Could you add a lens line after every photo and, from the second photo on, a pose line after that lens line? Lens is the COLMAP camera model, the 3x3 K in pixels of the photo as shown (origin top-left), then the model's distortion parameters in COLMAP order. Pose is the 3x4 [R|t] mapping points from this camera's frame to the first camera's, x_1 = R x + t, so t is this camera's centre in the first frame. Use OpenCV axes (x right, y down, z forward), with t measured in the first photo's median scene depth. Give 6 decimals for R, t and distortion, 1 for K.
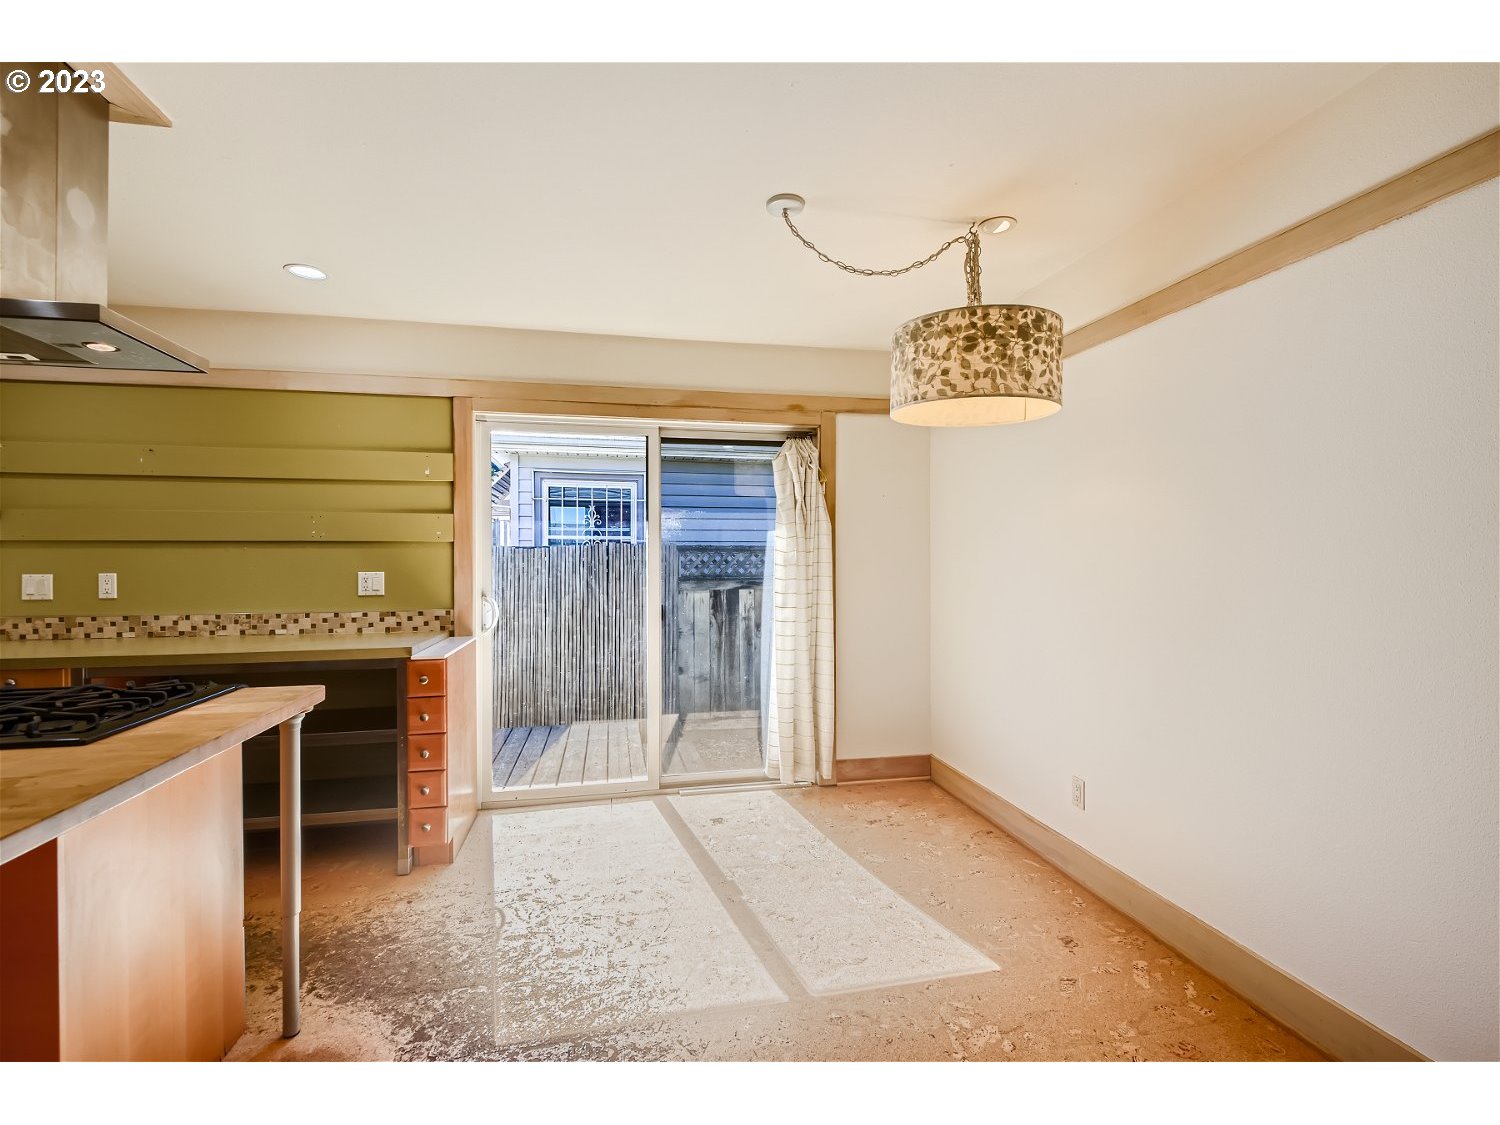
lens RADIAL K [[677.8, 0, 745.5], [0, 677.8, 558.4], [0, 0, 1]] dist [0.004860, -0.009335]
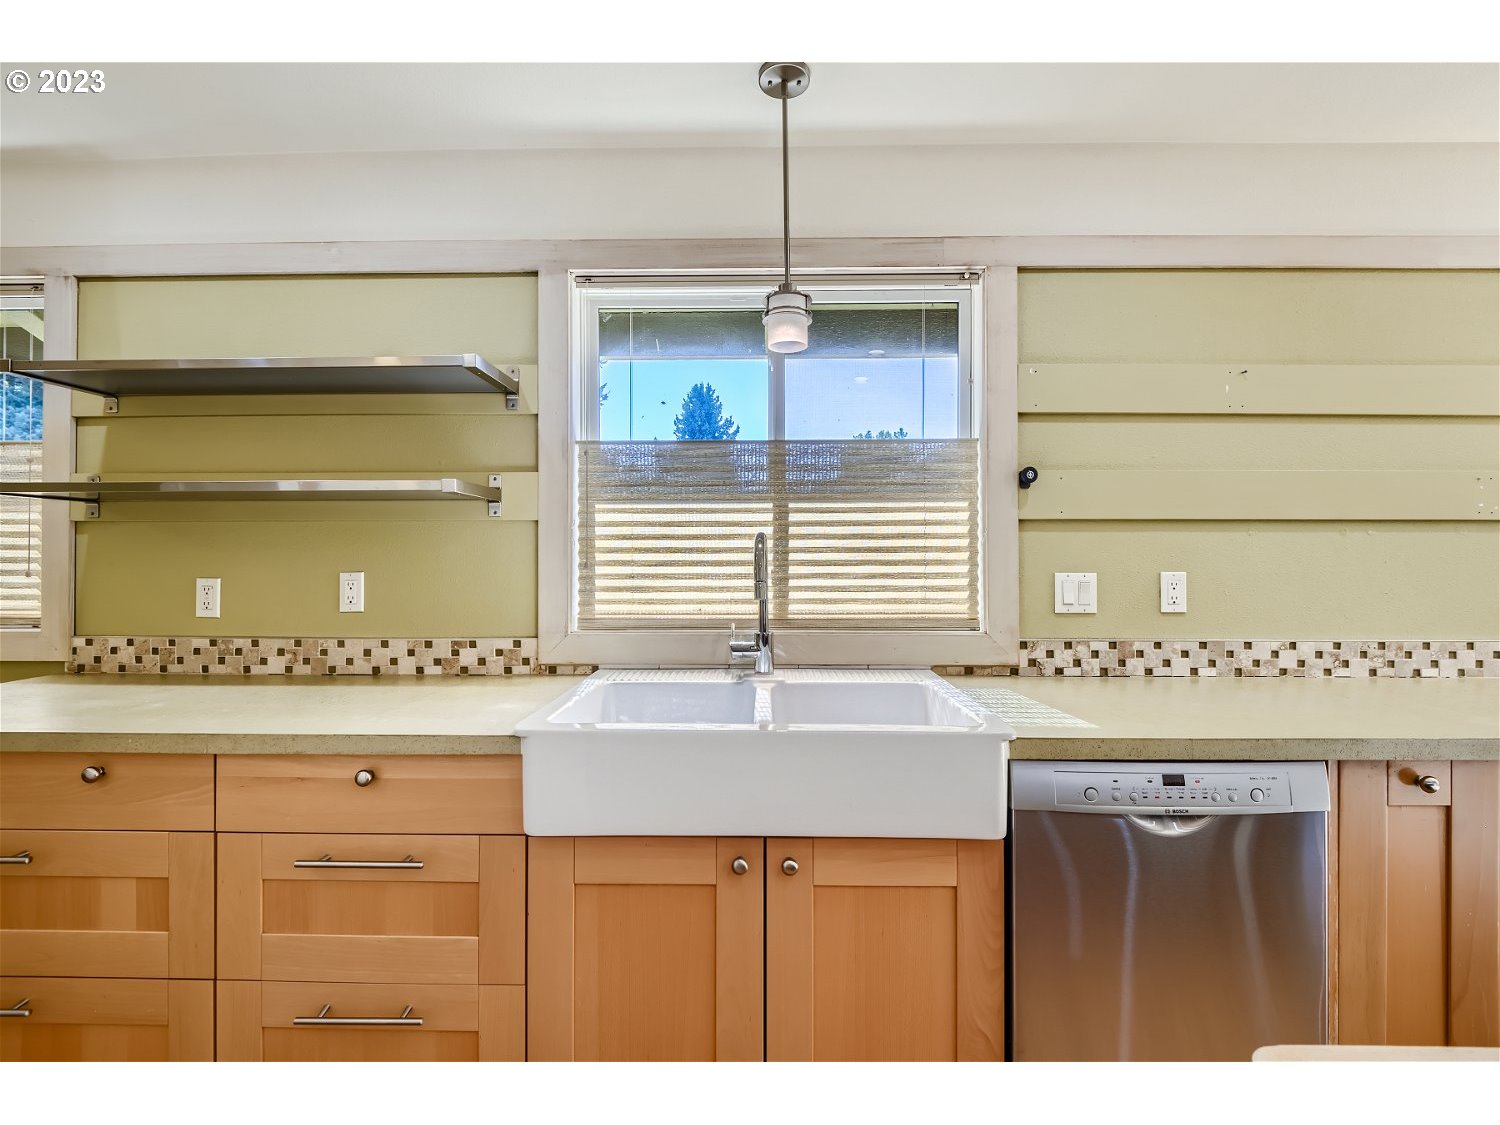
lens RADIAL K [[572.2, 0, 747.2], [0, 572.2, 555.3], [0, 0, 1]] dist [-0.002591, -0.000480]
pose [[0.976226, 0.003232, -0.216730, -1.203020], [-0.004726, 0.999969, -0.006374, 0.012029], [0.216702, 0.007247, 0.976211, 0.397740]]
